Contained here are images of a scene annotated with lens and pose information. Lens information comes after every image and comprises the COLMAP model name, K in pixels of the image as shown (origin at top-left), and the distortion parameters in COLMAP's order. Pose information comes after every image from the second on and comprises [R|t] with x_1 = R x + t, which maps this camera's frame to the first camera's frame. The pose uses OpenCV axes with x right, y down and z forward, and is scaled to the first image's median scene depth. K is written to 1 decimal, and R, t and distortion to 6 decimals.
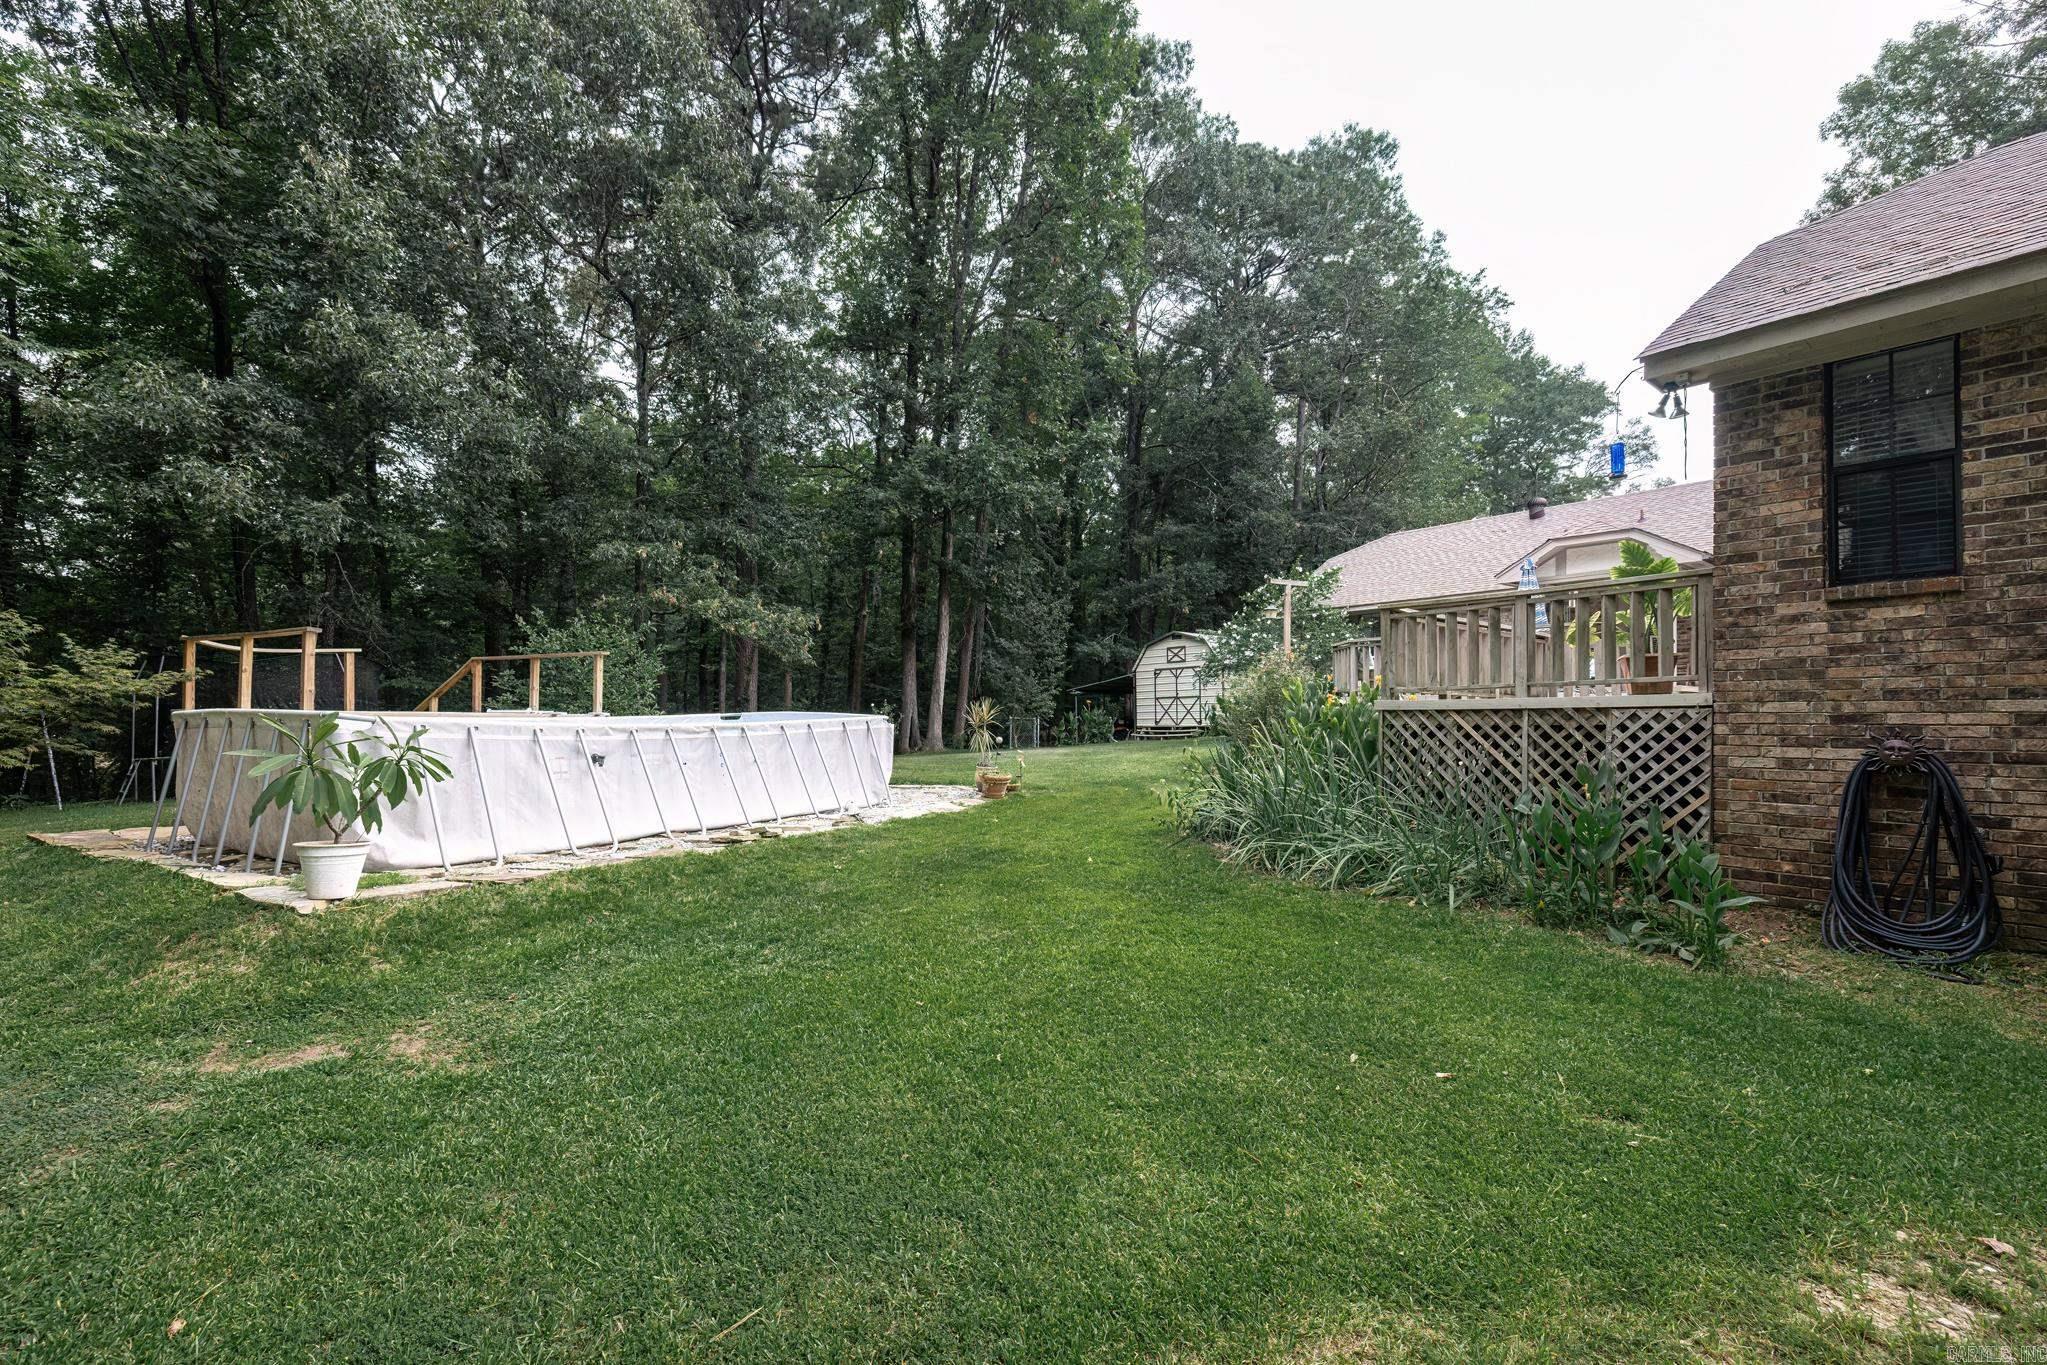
lens RADIAL K [[889.5, 0, 967.4], [0, 889.5, 705.9], [0, 0, 1]] dist [0.000129, 0.000005]
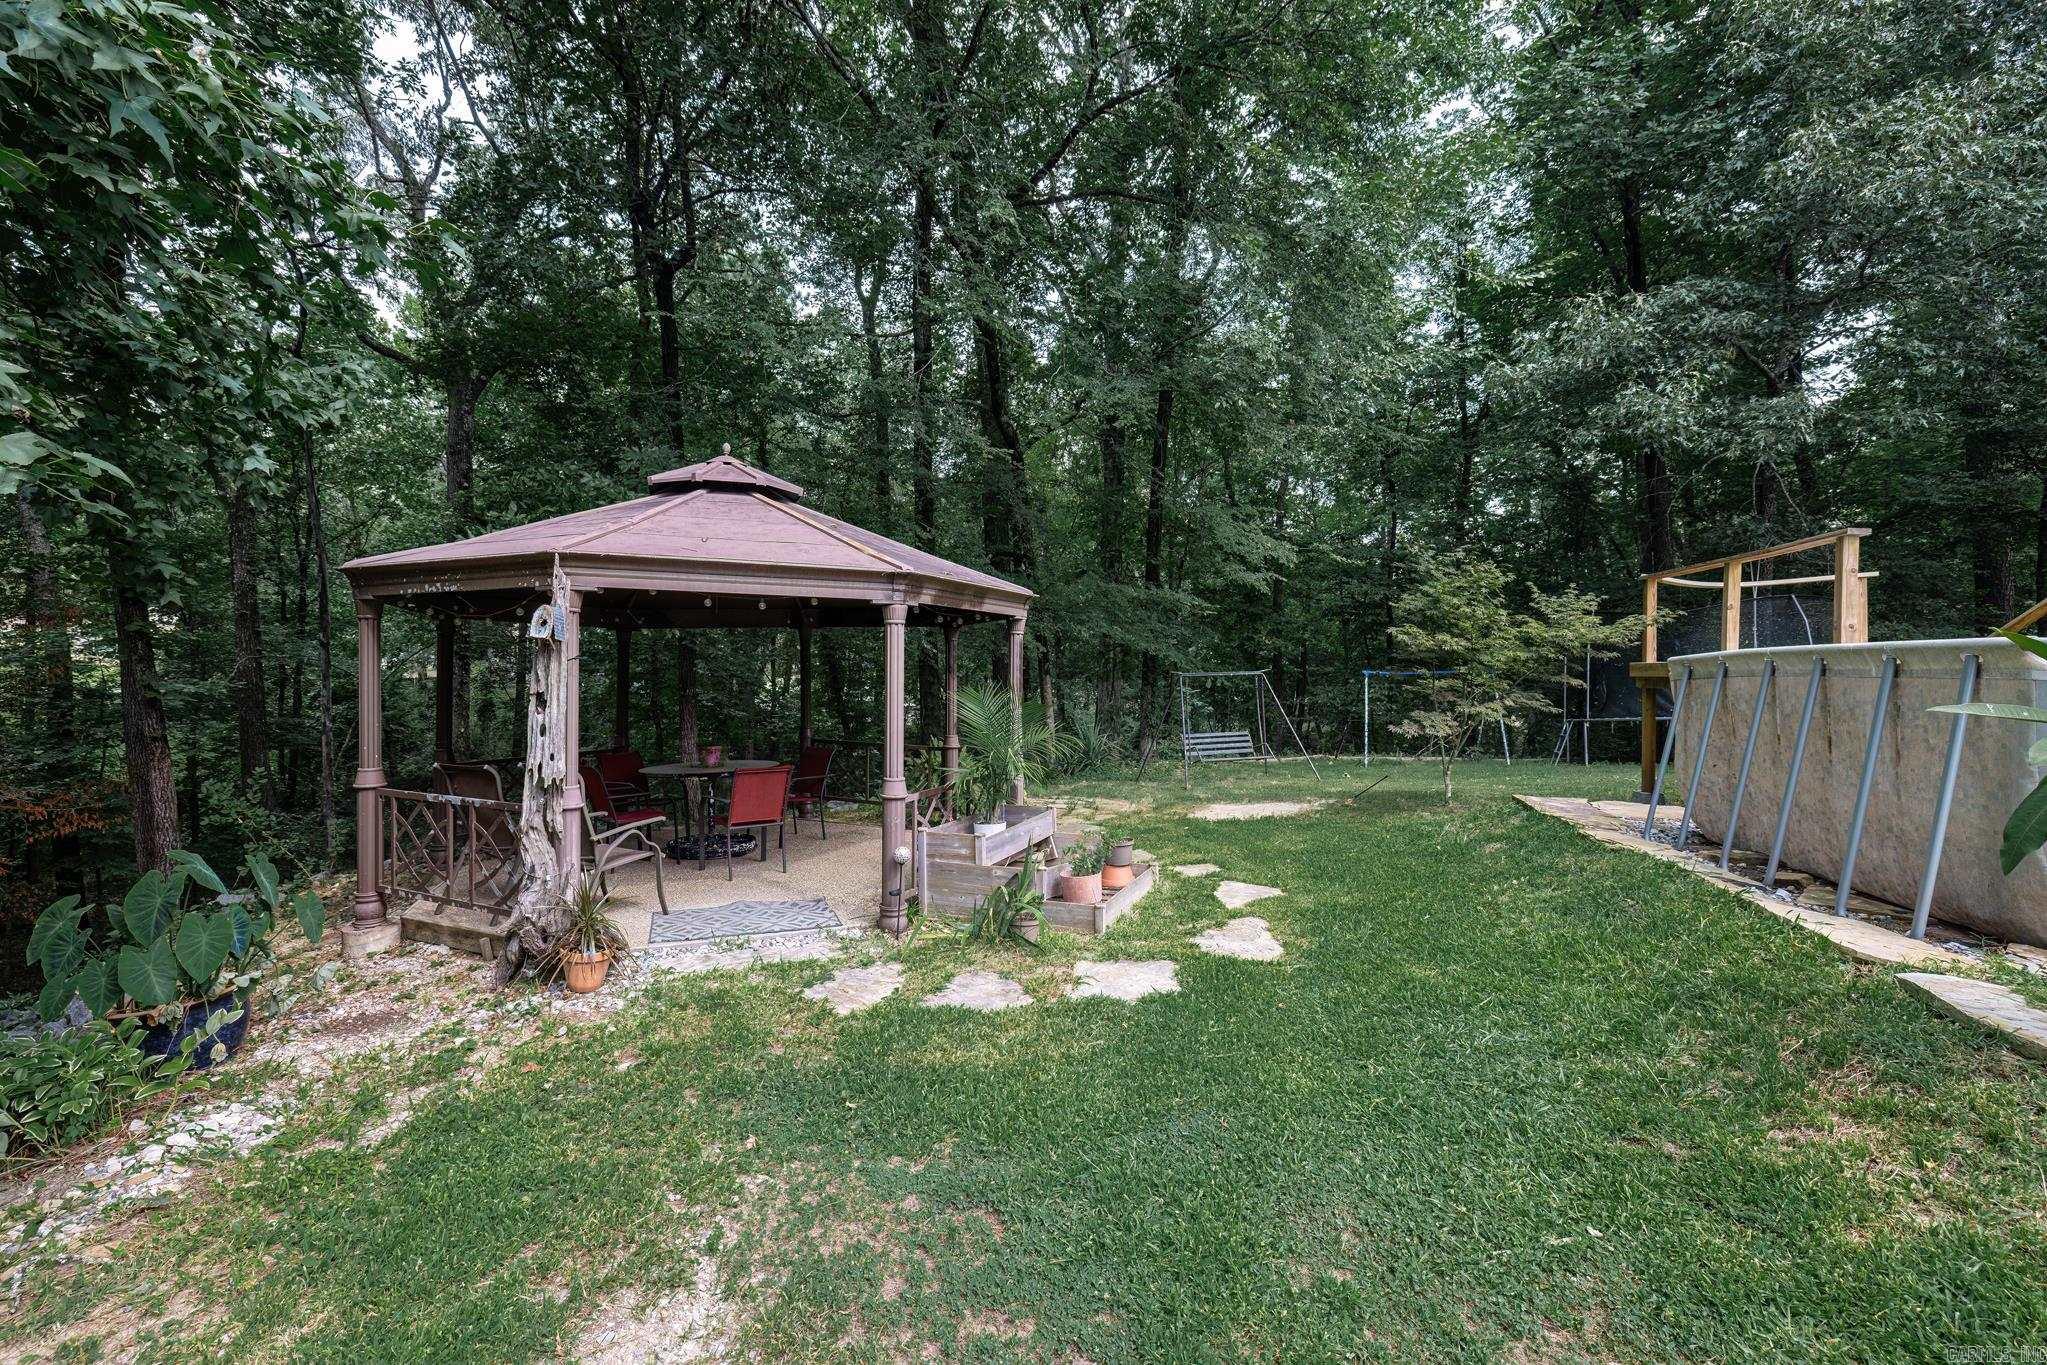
lens RADIAL K [[870.6, 0, 1025.8], [0, 870.6, 676.1], [0, 0, 1]] dist [0.000924, 0.000300]
pose [[0.293713, -0.005926, -0.955875, -0.297677], [0.008279, 0.999959, -0.003655, 0.017893], [0.955858, -0.006840, 0.293750, 0.221126]]
